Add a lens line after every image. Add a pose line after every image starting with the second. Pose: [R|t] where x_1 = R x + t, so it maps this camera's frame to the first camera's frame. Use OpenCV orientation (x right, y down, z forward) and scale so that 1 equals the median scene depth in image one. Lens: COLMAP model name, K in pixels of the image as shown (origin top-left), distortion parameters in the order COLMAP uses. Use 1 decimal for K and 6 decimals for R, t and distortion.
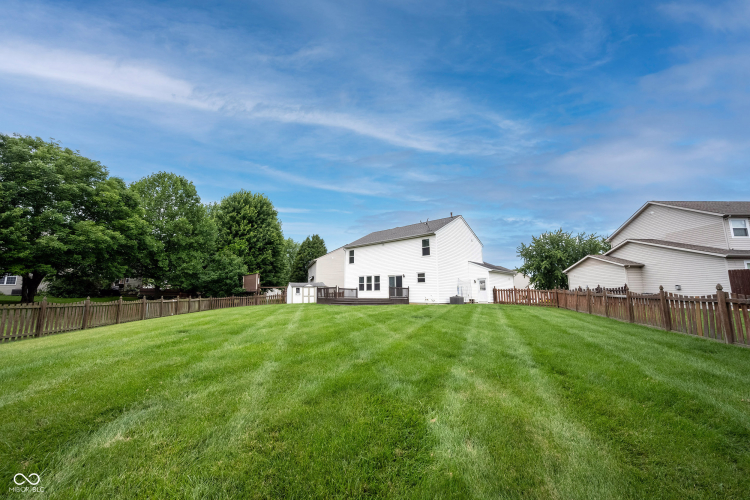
lens RADIAL K [[295.9, 0, 369.9], [0, 295.9, 250.3], [0, 0, 1]] dist [0.000882, -0.001149]
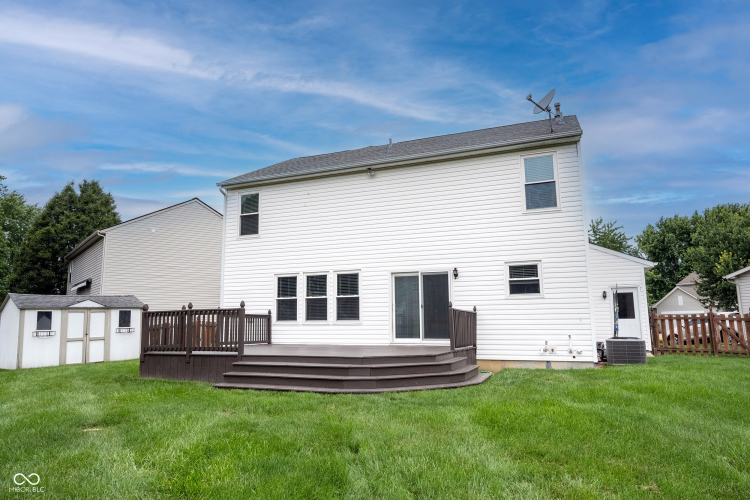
lens RADIAL K [[493.5, 0, 372.1], [0, 493.5, 252.1], [0, 0, 1]] dist [0.001539, 0.006828]
pose [[0.932270, 0.043123, 0.359184, -0.120569], [-0.045035, 0.998981, -0.003046, 0.055031], [-0.358949, -0.013336, 0.933262, 0.433342]]
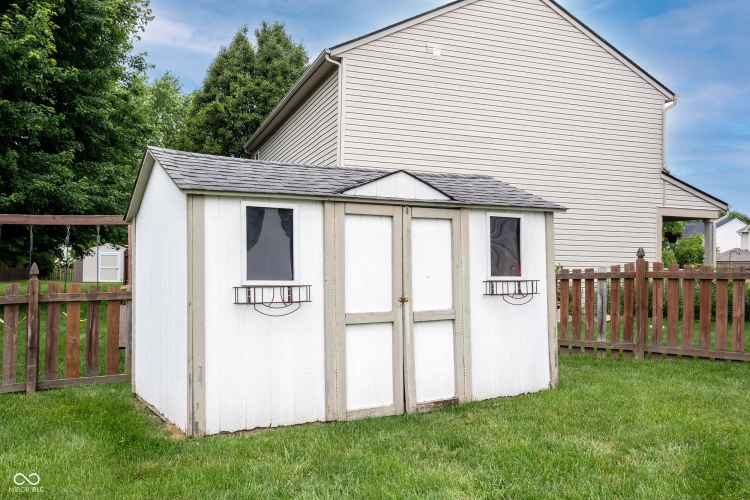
lens RADIAL K [[670.5, 0, 378.7], [0, 670.5, 249.8], [0, 0, 1]] dist [-0.009341, -0.012770]
pose [[0.998977, 0.018847, 0.041114, -0.221693], [-0.023697, 0.992386, 0.120869, 0.115159], [-0.038523, -0.121719, 0.991817, 0.829452]]
